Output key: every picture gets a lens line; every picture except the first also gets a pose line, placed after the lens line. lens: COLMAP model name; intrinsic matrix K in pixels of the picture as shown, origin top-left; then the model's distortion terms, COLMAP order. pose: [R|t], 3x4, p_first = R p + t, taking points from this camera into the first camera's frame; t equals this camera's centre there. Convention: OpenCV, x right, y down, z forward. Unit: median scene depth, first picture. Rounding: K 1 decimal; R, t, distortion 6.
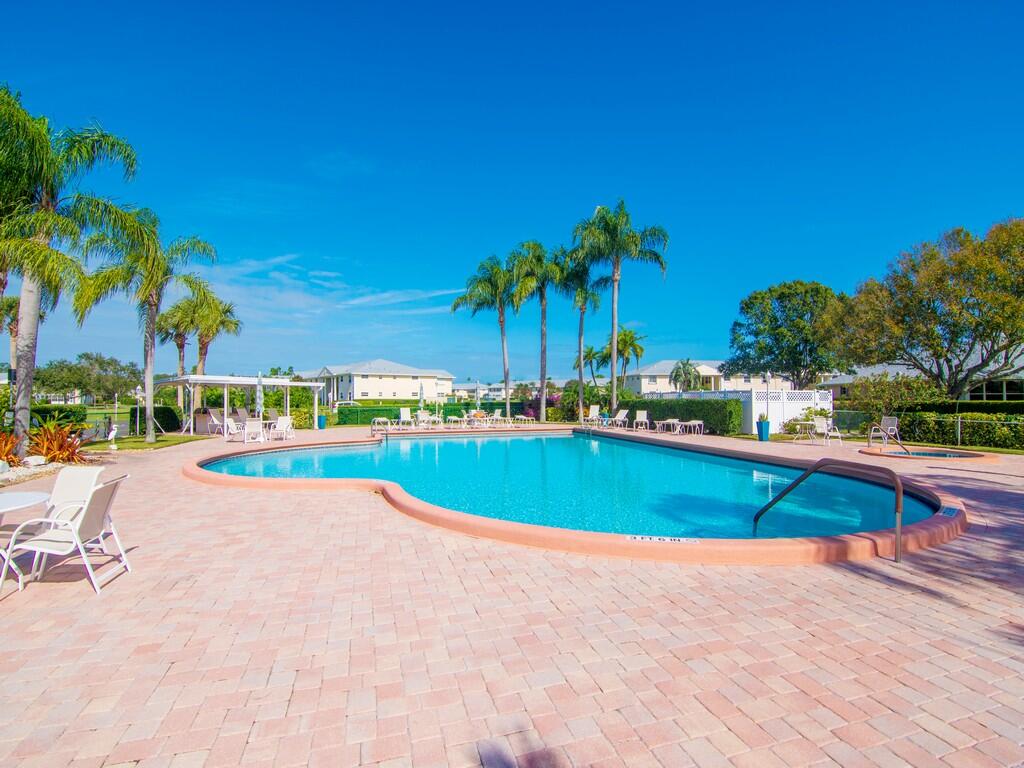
lens RADIAL K [[486.4, 0, 512.0], [0, 486.4, 384.0], [0, 0, 1]] dist [0.024045, -0.034317]
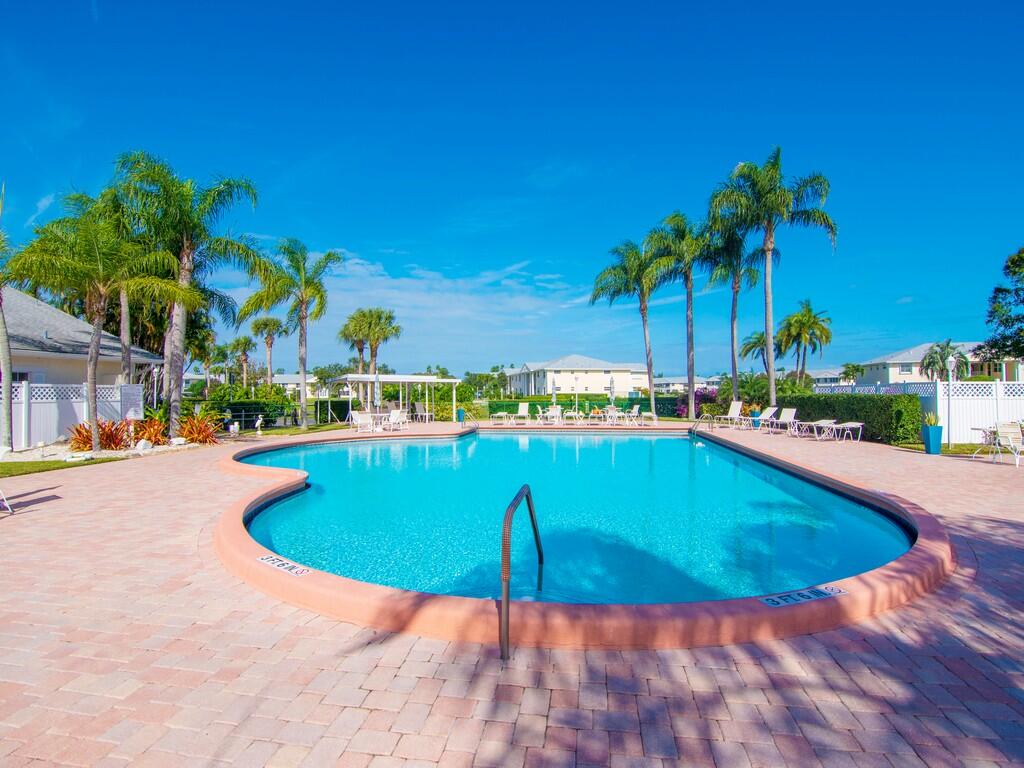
lens RADIAL K [[486.4, 0, 512.0], [0, 486.4, 384.0], [0, 0, 1]] dist [0.024045, -0.034317]
pose [[0.903352, -0.008947, -0.428806, 0.154360], [0.013898, 0.999868, 0.008417, 0.000943], [0.428674, -0.013563, 0.903357, 0.062348]]
